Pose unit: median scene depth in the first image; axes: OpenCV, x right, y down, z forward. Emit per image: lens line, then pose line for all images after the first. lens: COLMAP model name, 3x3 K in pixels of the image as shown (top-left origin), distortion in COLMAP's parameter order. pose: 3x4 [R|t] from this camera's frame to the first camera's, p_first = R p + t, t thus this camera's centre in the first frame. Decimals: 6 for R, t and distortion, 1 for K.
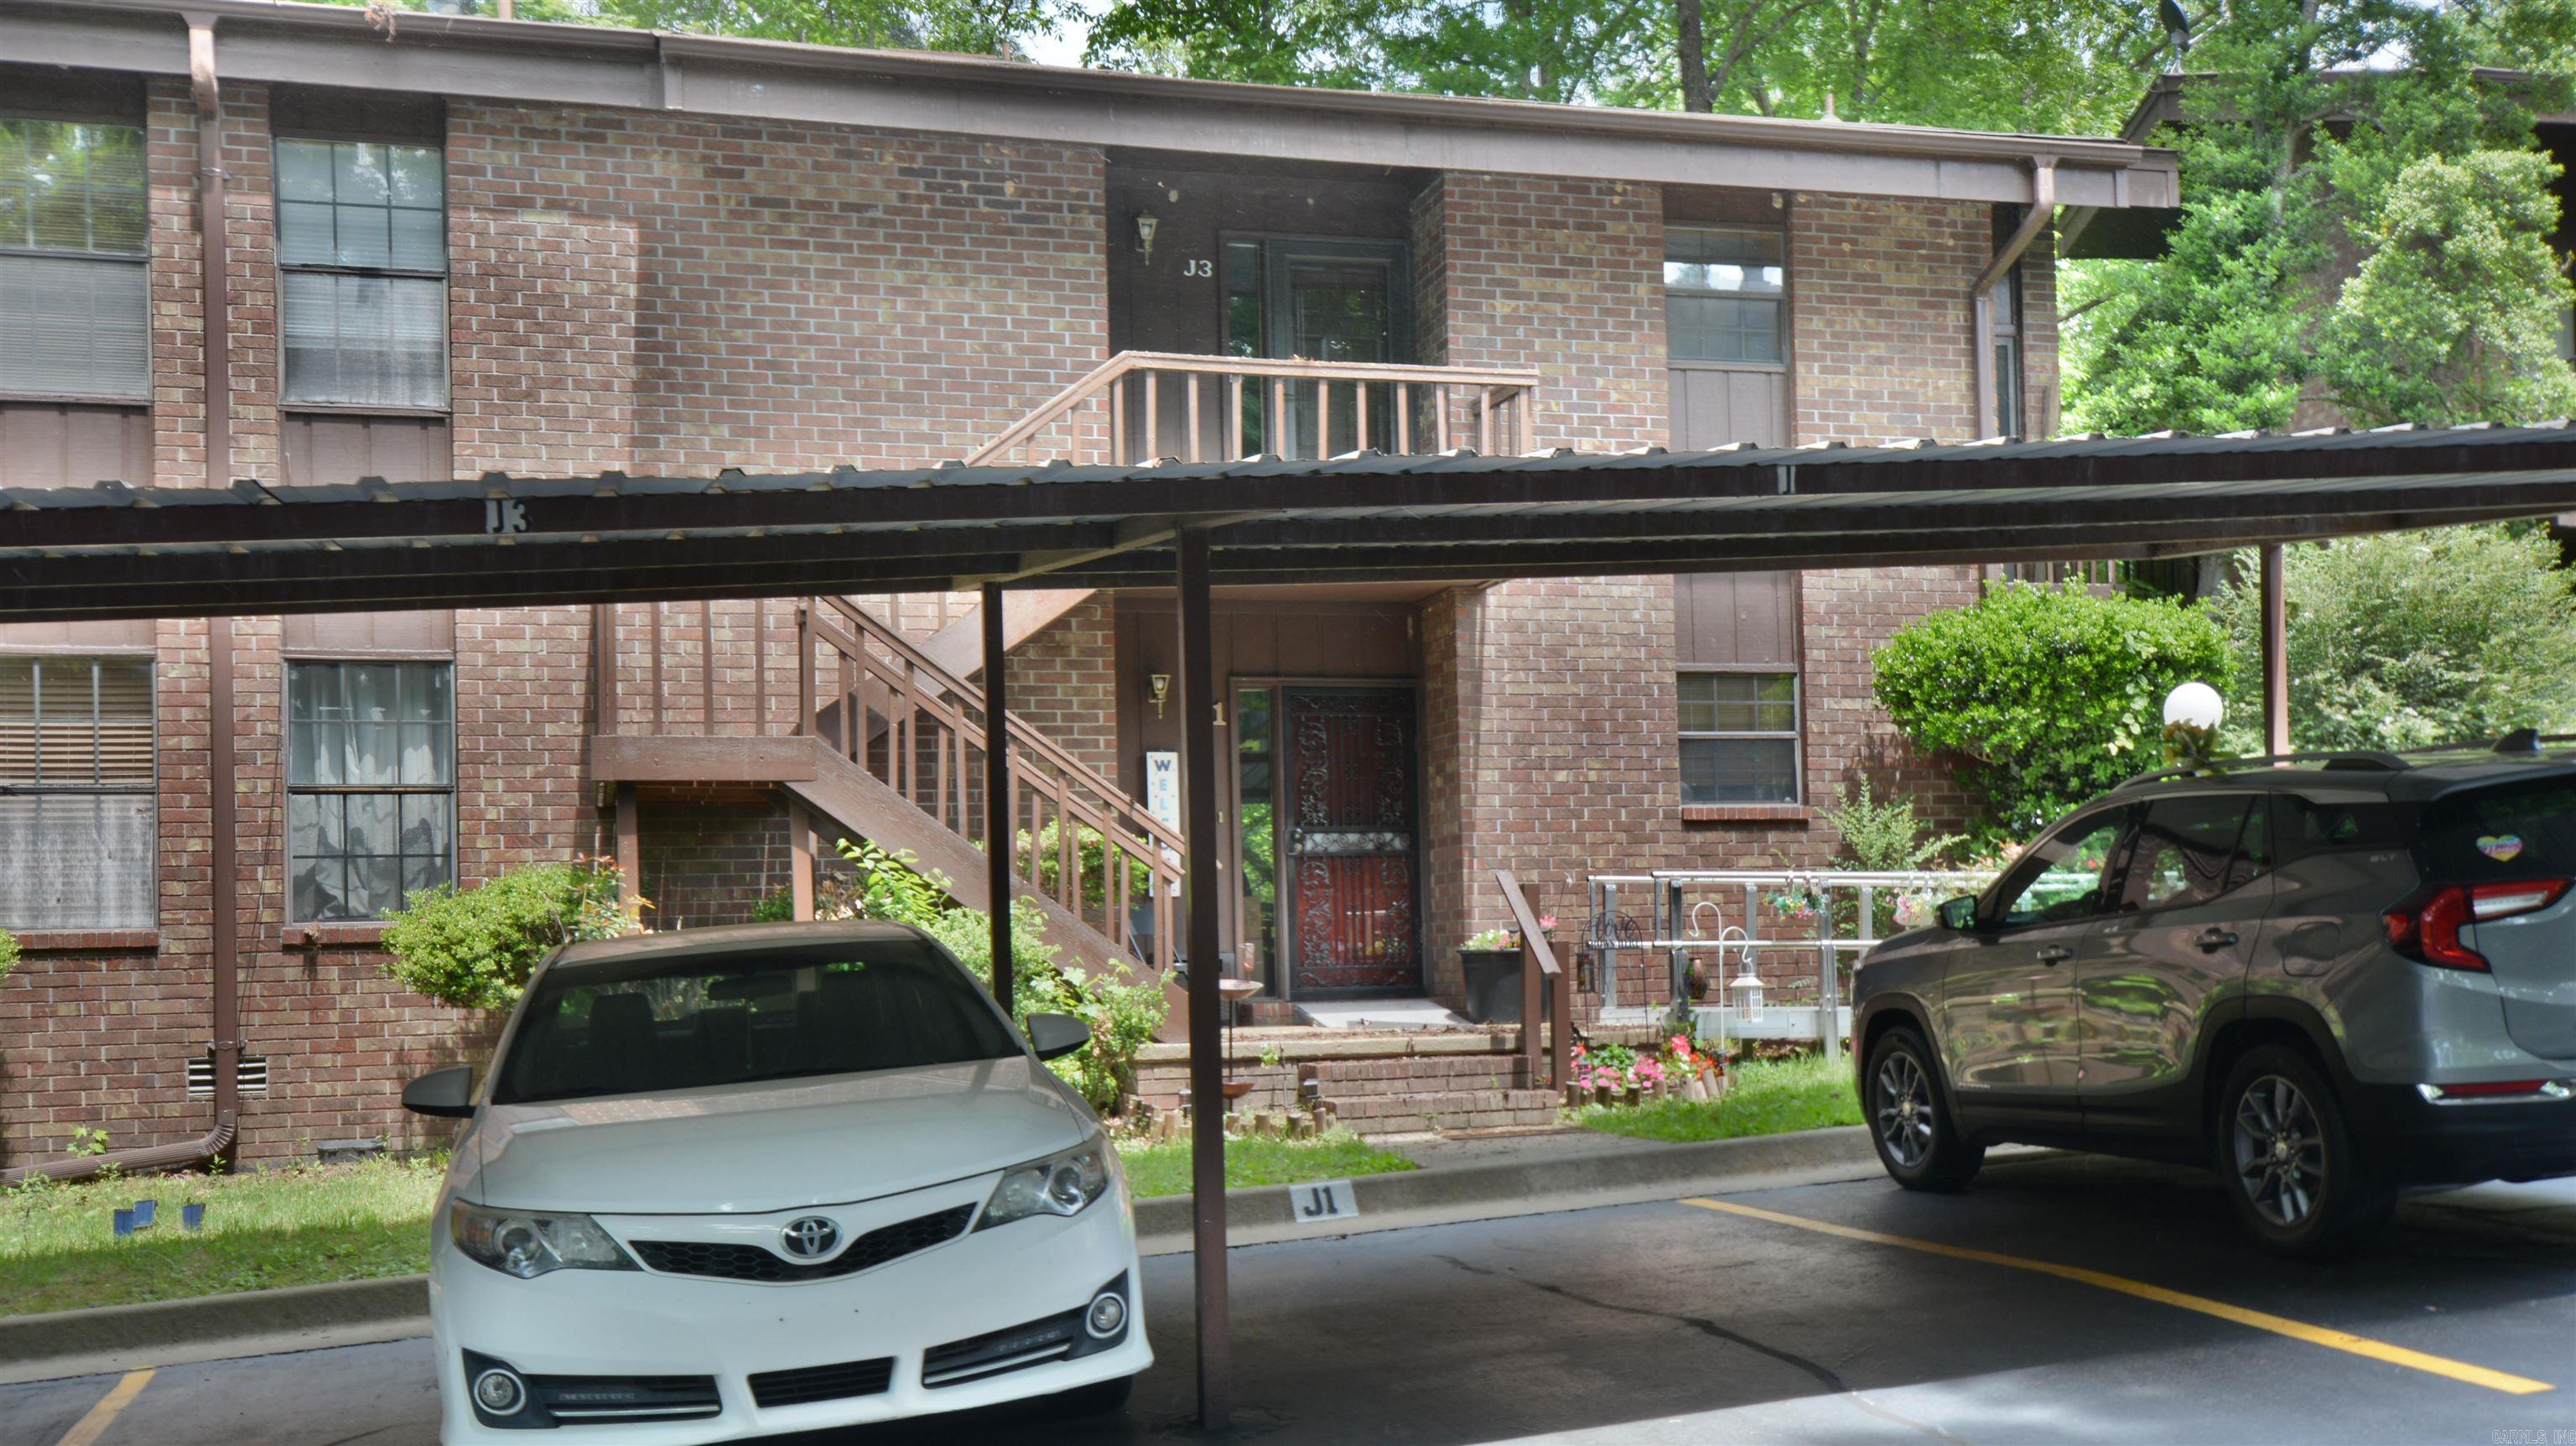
lens RADIAL K [[2670.2, 0, 1288.0], [0, 2670.2, 723.0], [0, 0, 1]] dist [0.024482, 0.040732]
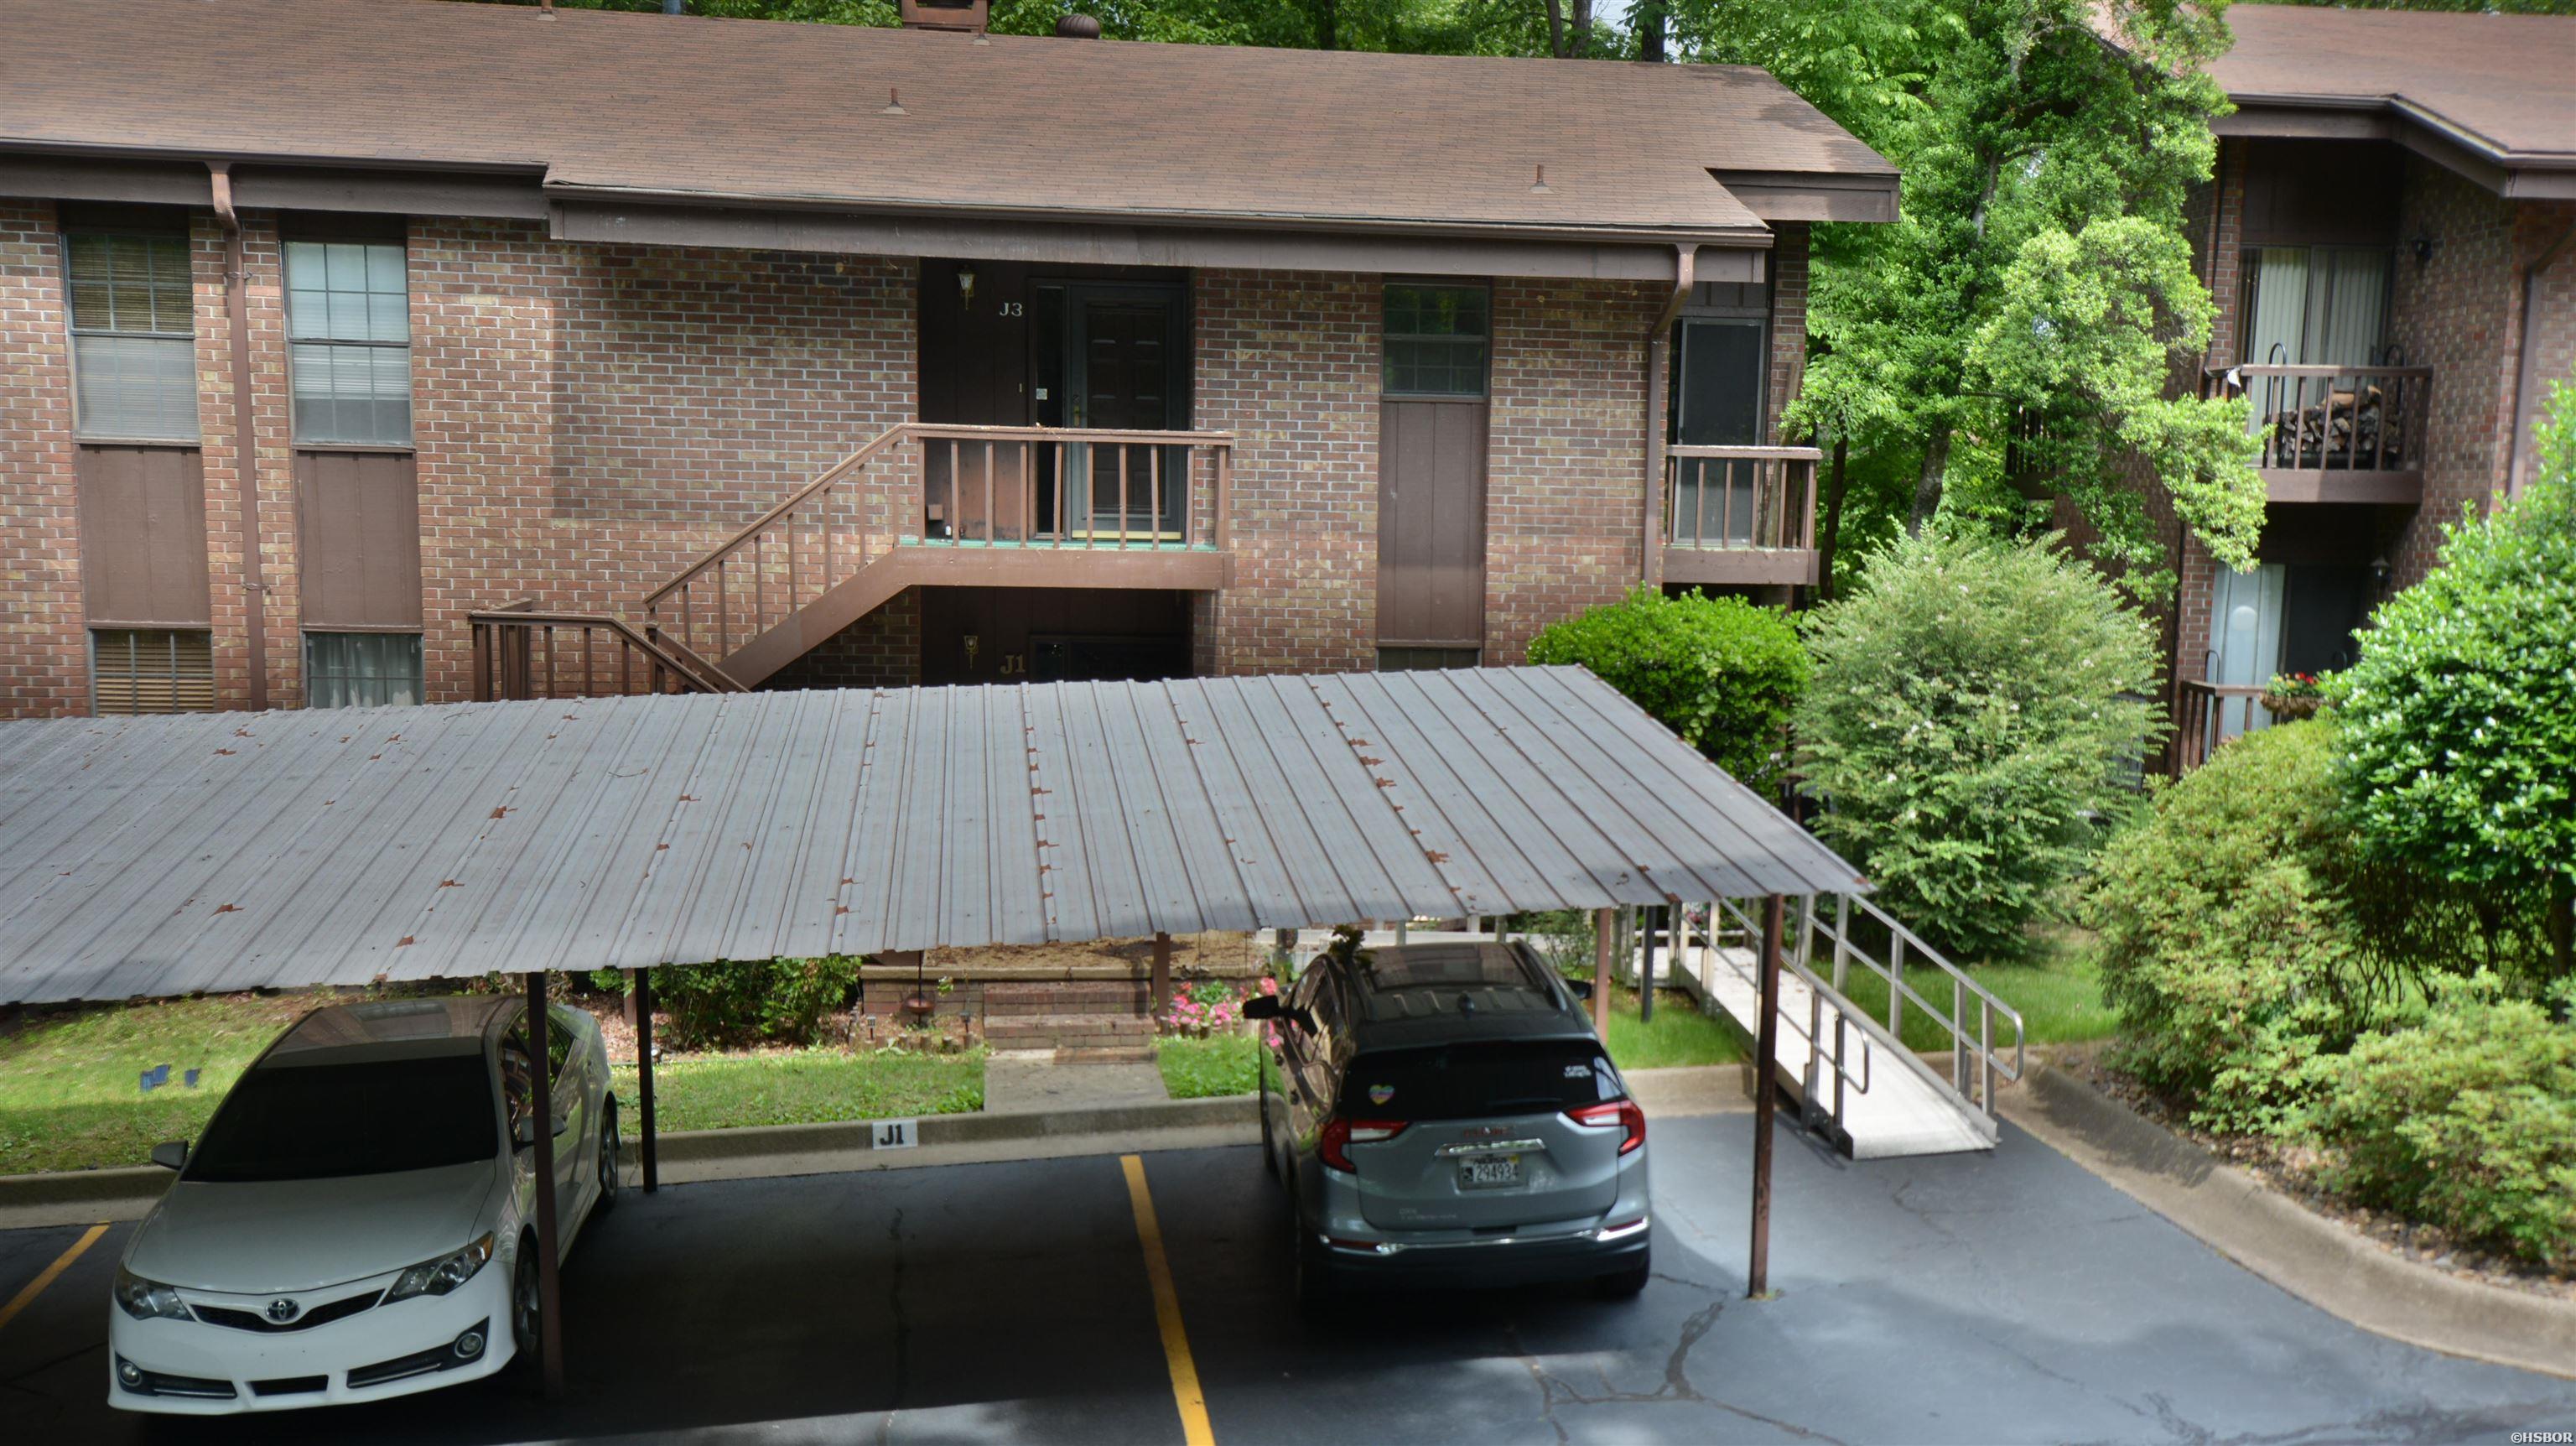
lens RADIAL K [[2670.2, 0, 1288.0], [0, 2670.2, 723.0], [0, 0, 1]] dist [0.024482, 0.040732]
pose [[0.988158, 0.052826, -0.144061, 0.309038], [-0.025479, 0.982325, 0.185443, -0.232714], [0.151311, -0.179577, 0.972038, -0.255377]]
